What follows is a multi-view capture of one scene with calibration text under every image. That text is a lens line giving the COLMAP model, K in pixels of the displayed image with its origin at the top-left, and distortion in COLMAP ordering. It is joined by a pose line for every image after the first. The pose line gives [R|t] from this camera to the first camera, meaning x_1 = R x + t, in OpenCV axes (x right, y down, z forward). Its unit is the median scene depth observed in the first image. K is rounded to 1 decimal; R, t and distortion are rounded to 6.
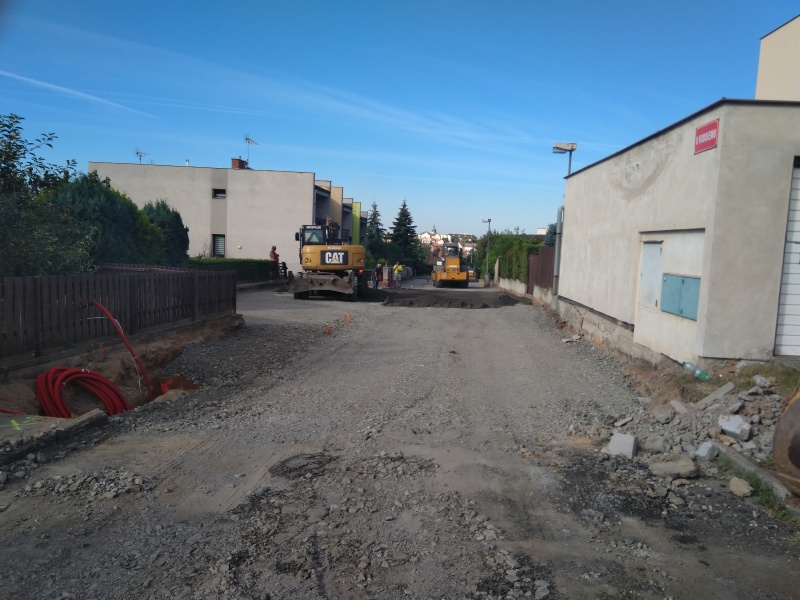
lens RADIAL K [[609.1, 0, 404.5], [0, 609.1, 299.8], [0, 0, 1]] dist [0.152475, -0.223586]
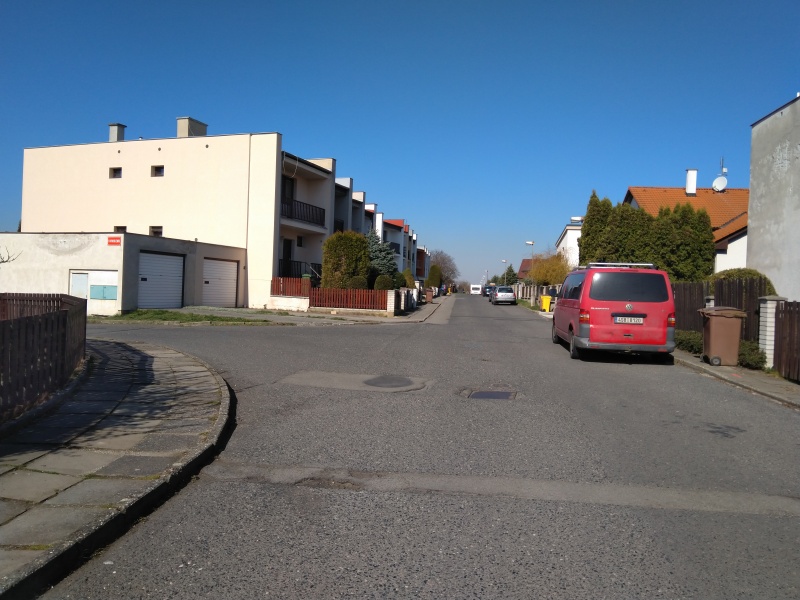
lens RADIAL K [[609.1, 0, 404.5], [0, 609.1, 299.8], [0, 0, 1]] dist [0.152475, -0.223586]
pose [[0.310503, -0.045525, 0.949481, -0.534076], [0.073058, 0.997041, 0.023913, 0.017091], [-0.947761, 0.061942, 0.312911, -0.350125]]
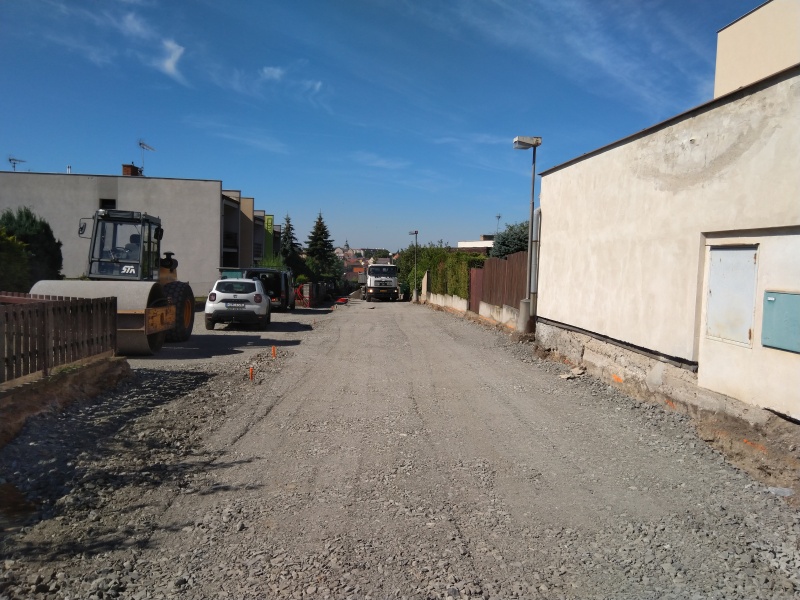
lens RADIAL K [[609.1, 0, 404.5], [0, 609.1, 299.8], [0, 0, 1]] dist [0.152475, -0.223586]
pose [[0.989611, -0.025422, 0.141508, -0.022075], [0.028871, 0.999333, -0.022373, -0.008881], [-0.140844, 0.026226, 0.989684, 0.115754]]
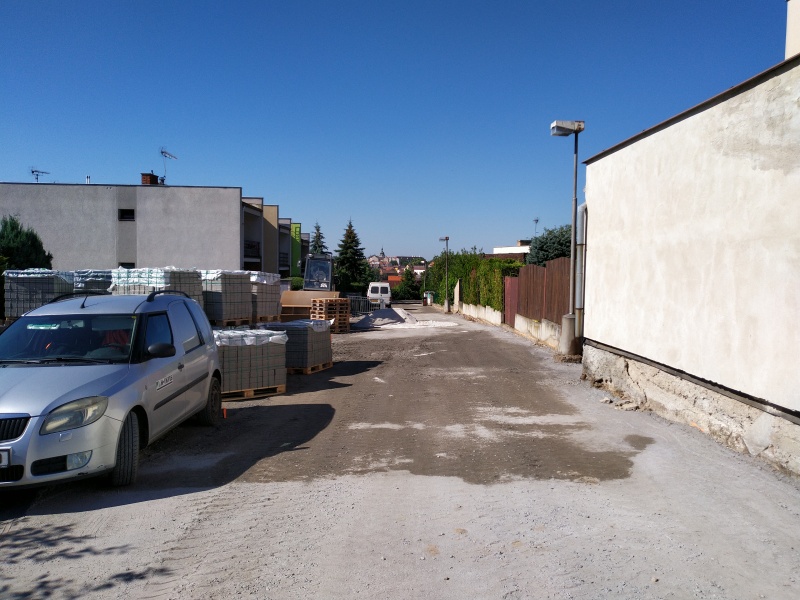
lens RADIAL K [[615.5, 0, 415.0], [0, 615.5, 295.9], [0, 0, 1]] dist [0.118136, -0.239178]
pose [[0.994482, -0.033473, 0.099427, 0.002097], [0.037863, 0.998375, -0.042593, -0.016711], [-0.097840, 0.046123, 0.994133, 0.190629]]
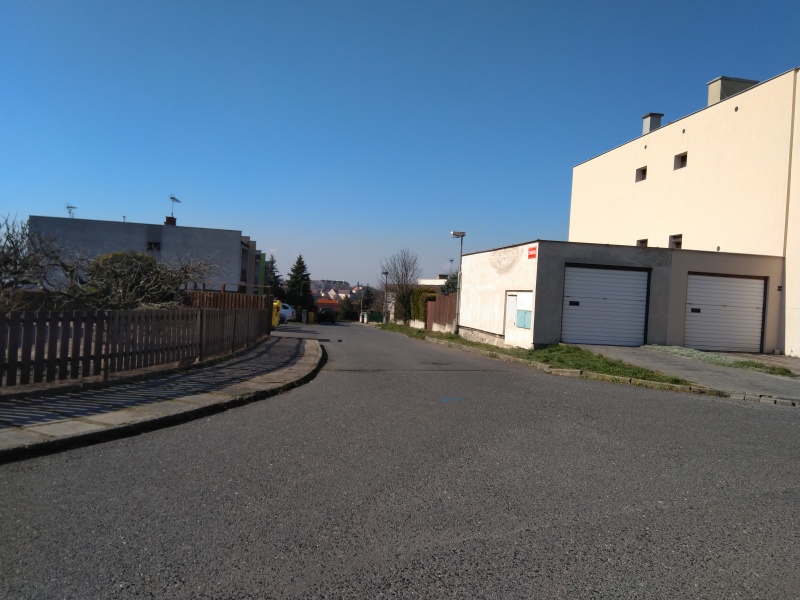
lens RADIAL K [[609.1, 0, 404.5], [0, 609.1, 299.8], [0, 0, 1]] dist [0.152475, -0.223586]
pose [[0.977666, 0.008265, 0.210001, -0.130049], [0.007558, 0.997197, -0.074434, 0.024655], [-0.210028, 0.074359, 0.974864, -0.313181]]
